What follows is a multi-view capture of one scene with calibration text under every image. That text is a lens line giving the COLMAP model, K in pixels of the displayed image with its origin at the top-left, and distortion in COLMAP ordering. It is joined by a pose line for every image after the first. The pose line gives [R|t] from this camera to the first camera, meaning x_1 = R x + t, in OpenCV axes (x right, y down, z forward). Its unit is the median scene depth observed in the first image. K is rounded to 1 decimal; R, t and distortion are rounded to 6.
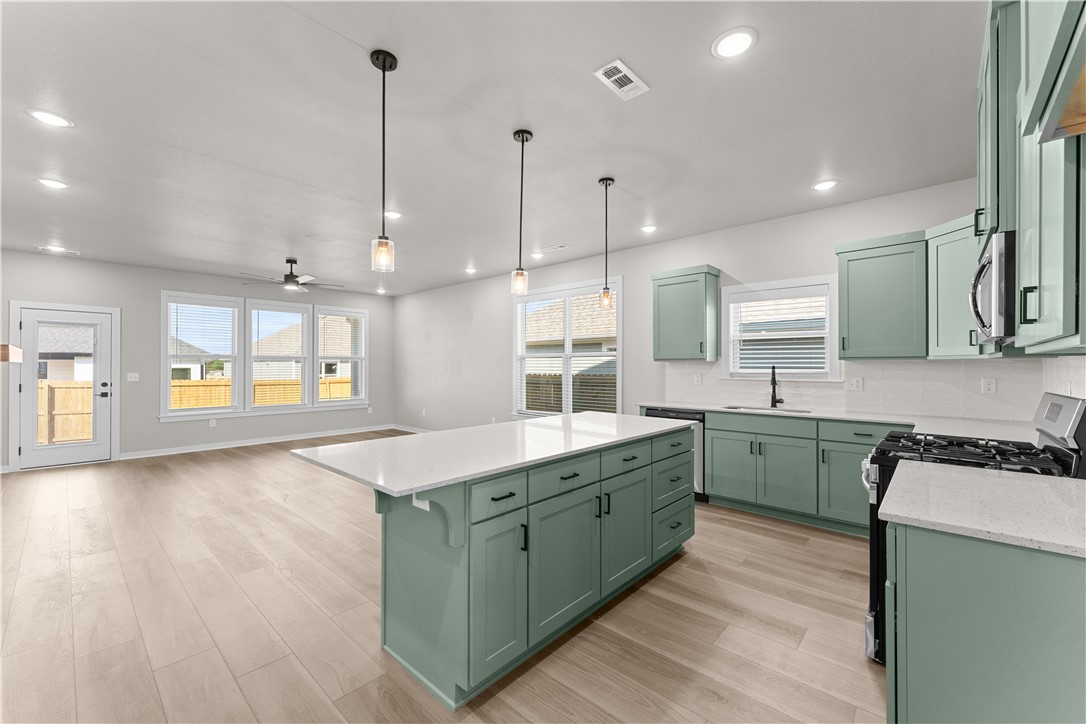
lens RADIAL K [[441.1, 0, 540.5], [0, 441.1, 364.0], [0, 0, 1]] dist [0.001172, 0.000778]
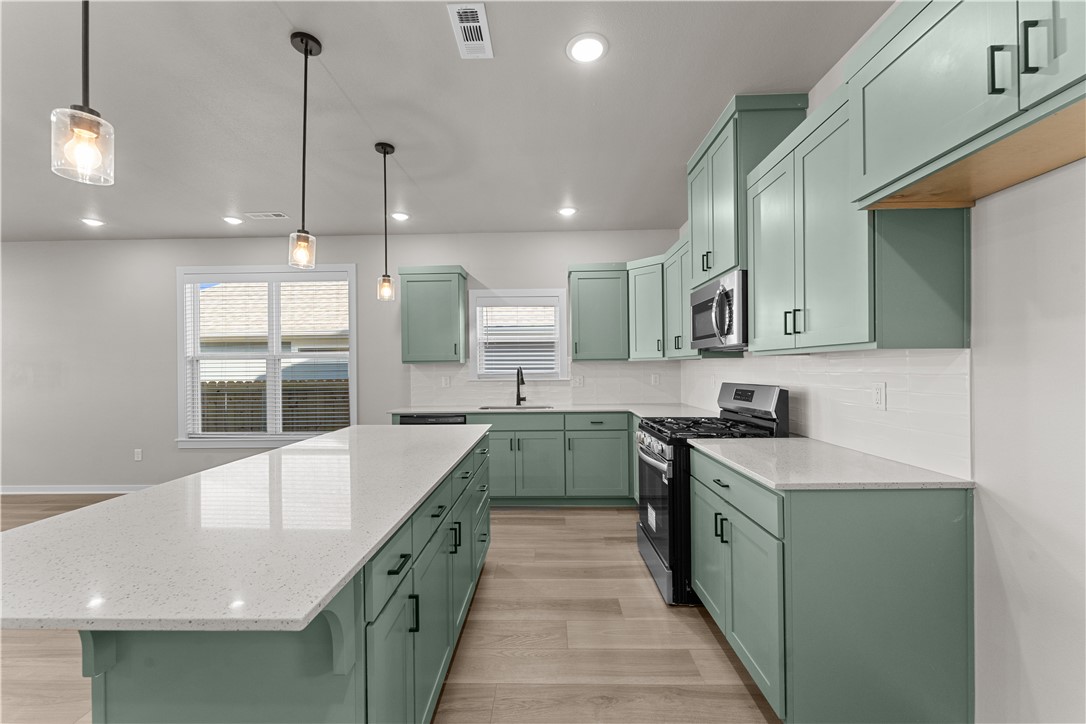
lens RADIAL K [[441.1, 0, 541.1], [0, 441.1, 365.9], [0, 0, 1]] dist [0.001172, 0.000778]
pose [[0.750009, -0.007036, 0.661390, -0.152366], [0.008774, 0.999961, 0.000688, 0.001035], [-0.661369, 0.005287, 0.750042, 0.148789]]
